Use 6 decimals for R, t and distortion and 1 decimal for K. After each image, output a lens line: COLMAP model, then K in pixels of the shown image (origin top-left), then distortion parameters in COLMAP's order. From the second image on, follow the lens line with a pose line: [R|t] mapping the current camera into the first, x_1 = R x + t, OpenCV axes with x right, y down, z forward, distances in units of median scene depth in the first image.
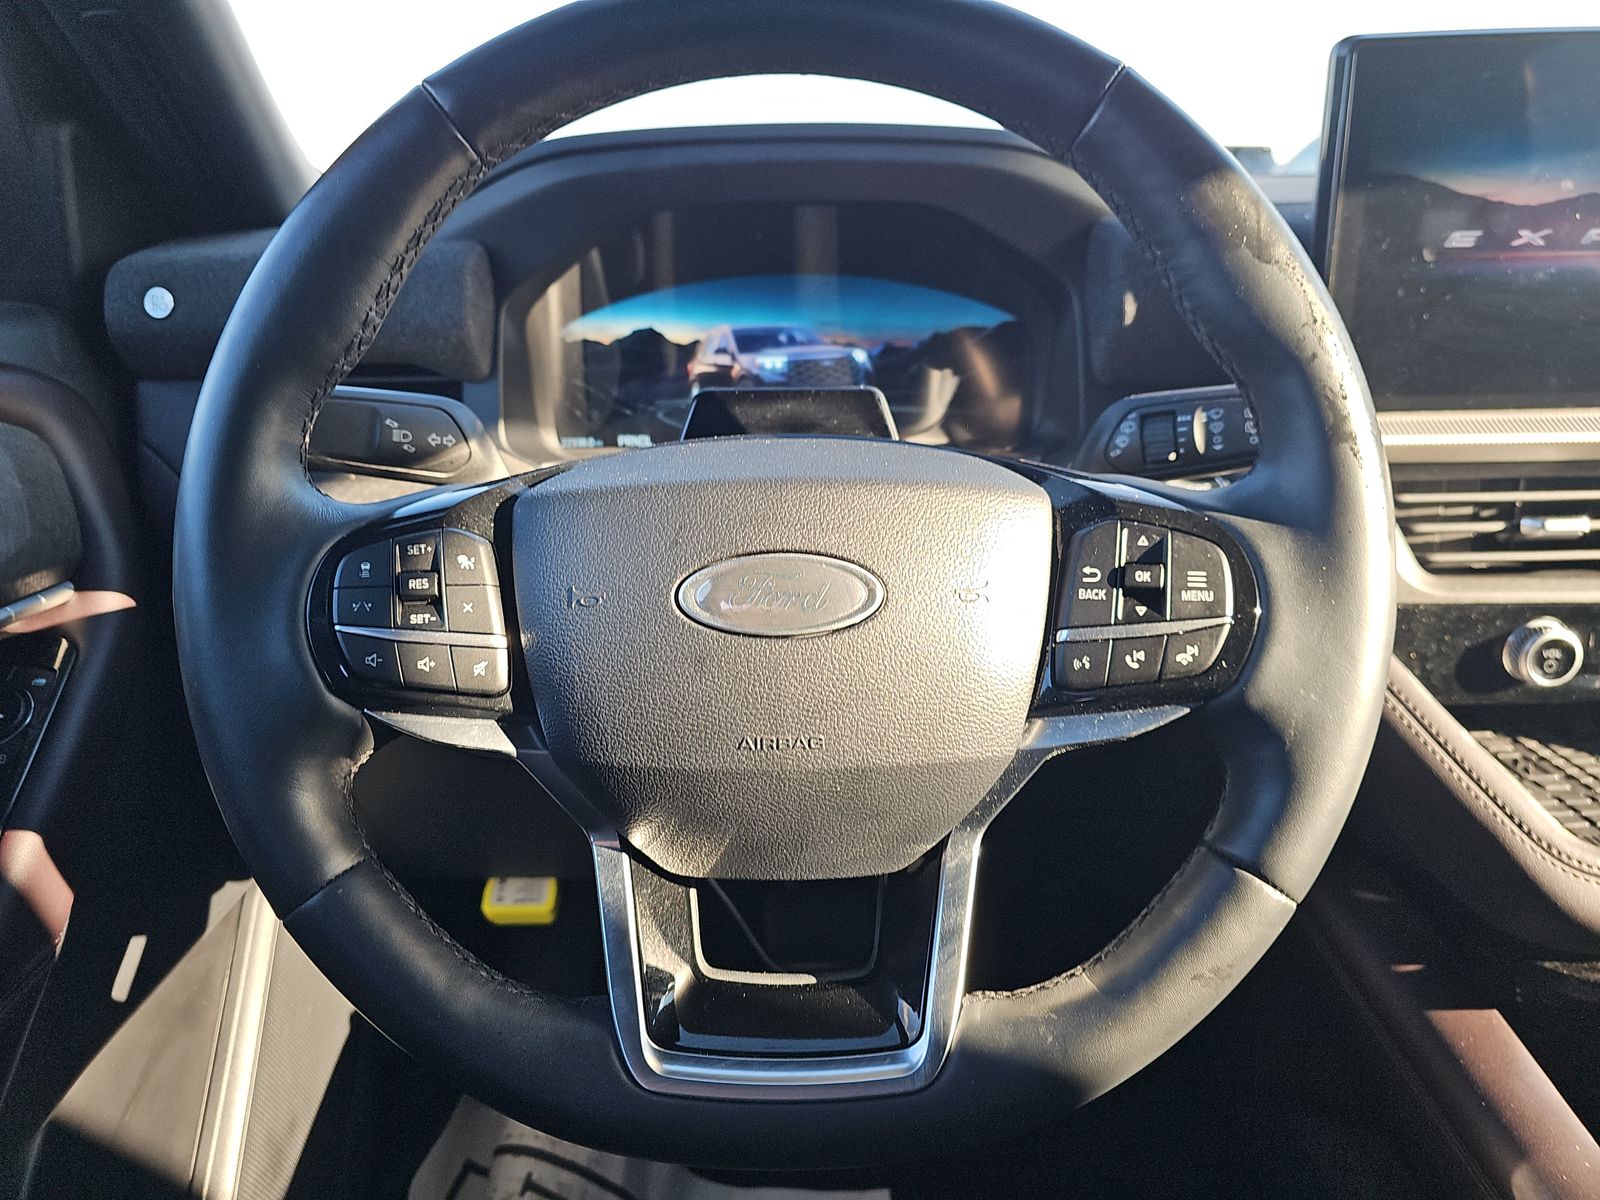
lens RADIAL K [[1060.1, 0, 800.0], [0, 1060.1, 600.0], [0, 0, 1]] dist [0.043596, -0.045416]
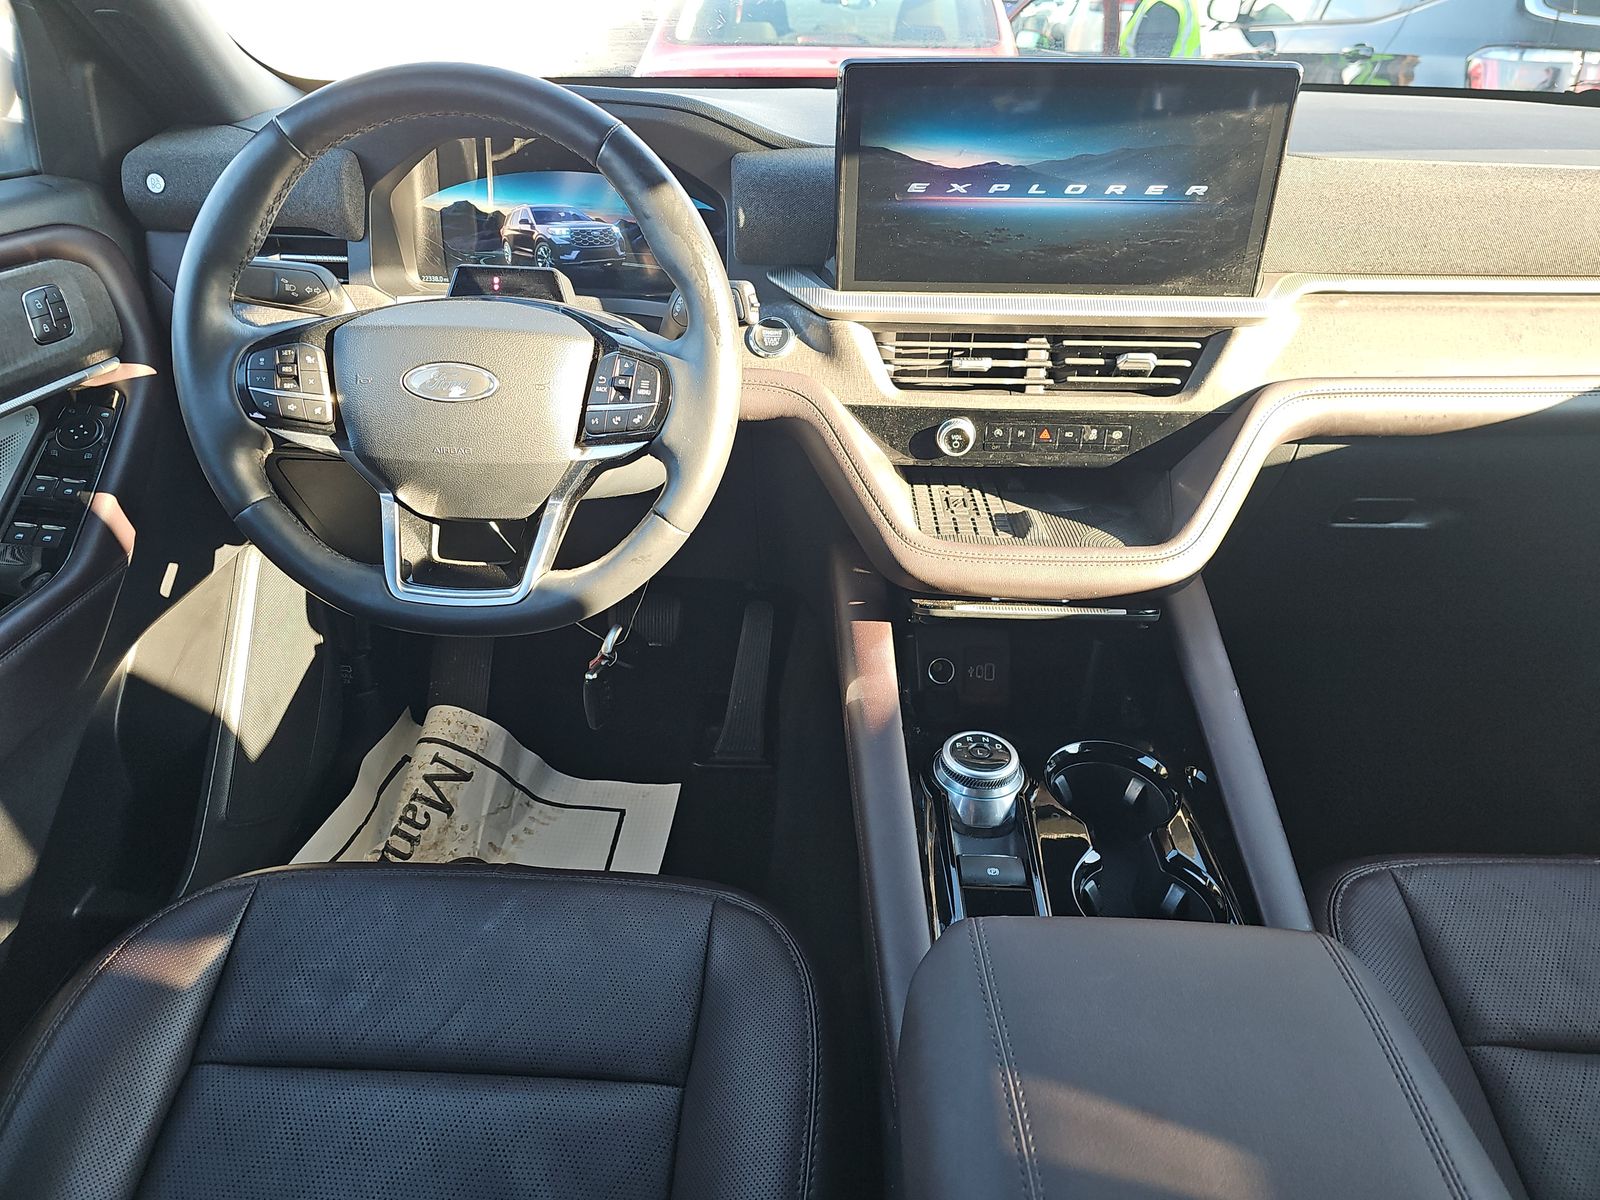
lens RADIAL K [[1044.6, 0, 800.0], [0, 1044.6, 600.0], [0, 0, 1]] dist [0.074870, -0.055708]
pose [[0.998945, 0.043765, -0.013931, 0.564033], [-0.040347, 0.981128, 0.189102, -0.003991], [0.021944, -0.188340, 0.981859, -0.909705]]
